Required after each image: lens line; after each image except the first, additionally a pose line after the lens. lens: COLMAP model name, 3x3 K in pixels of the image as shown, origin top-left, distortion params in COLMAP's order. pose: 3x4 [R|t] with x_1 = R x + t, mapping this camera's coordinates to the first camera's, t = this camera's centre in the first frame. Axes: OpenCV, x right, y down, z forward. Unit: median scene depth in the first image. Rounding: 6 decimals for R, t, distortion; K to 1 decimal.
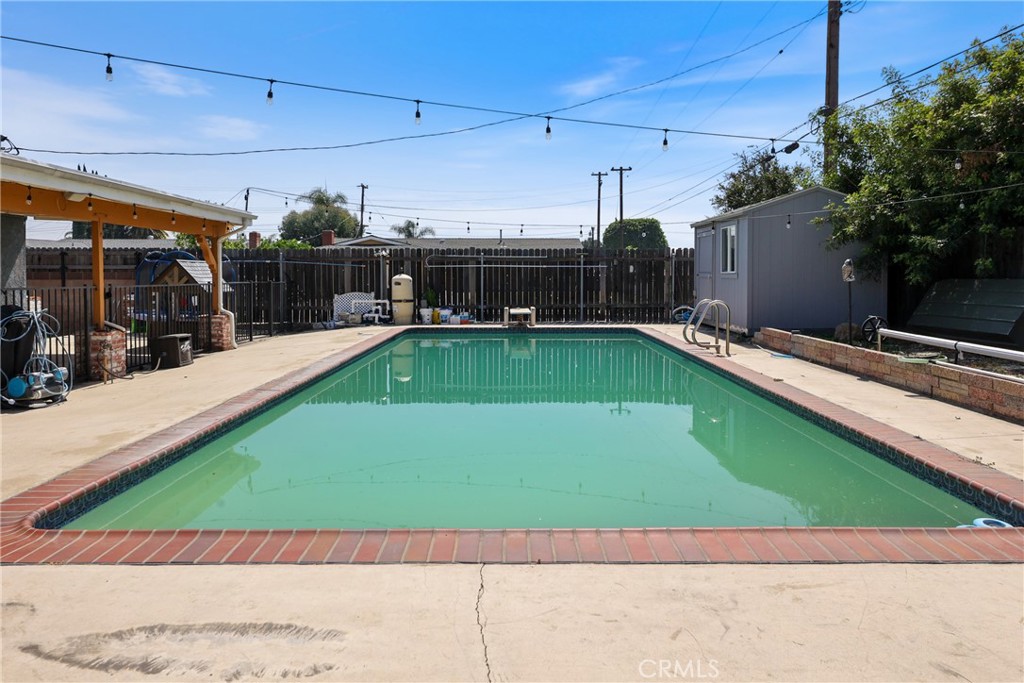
lens RADIAL K [[692.0, 0, 554.3], [0, 692.0, 299.4], [0, 0, 1]] dist [-0.001100, -0.000059]
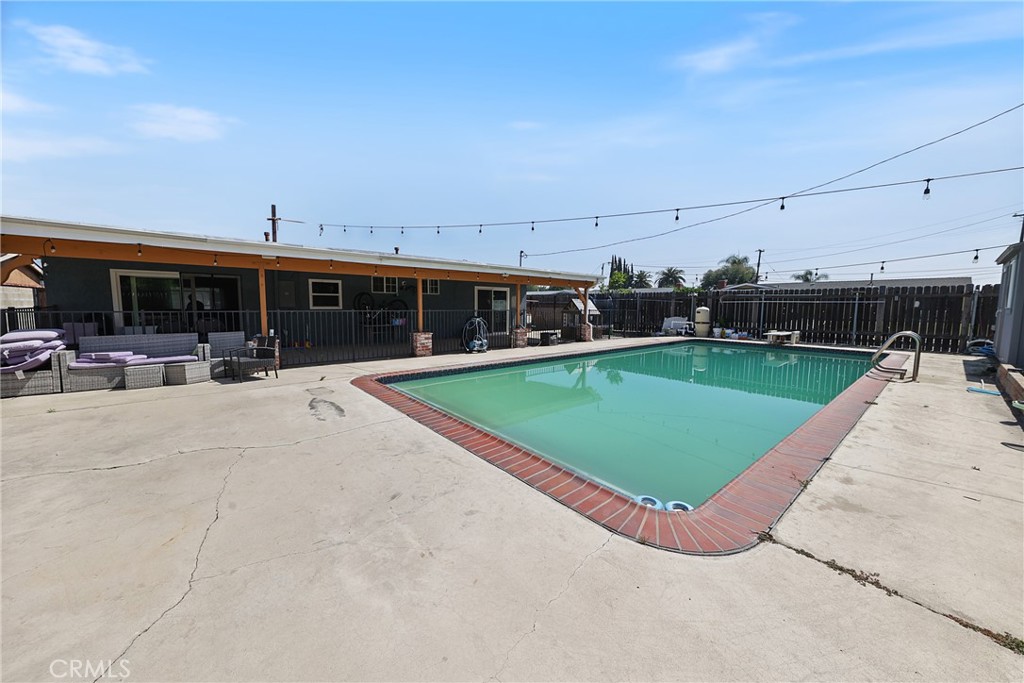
lens RADIAL K [[379.6, 0, 510.1], [0, 379.6, 338.4], [0, 0, 1]] dist [0.003167, -0.000433]
pose [[0.609662, 0.075245, -0.789082, 0.222999], [-0.037491, 0.997107, 0.066116, -0.003574], [0.791774, -0.010725, 0.610720, 0.078554]]
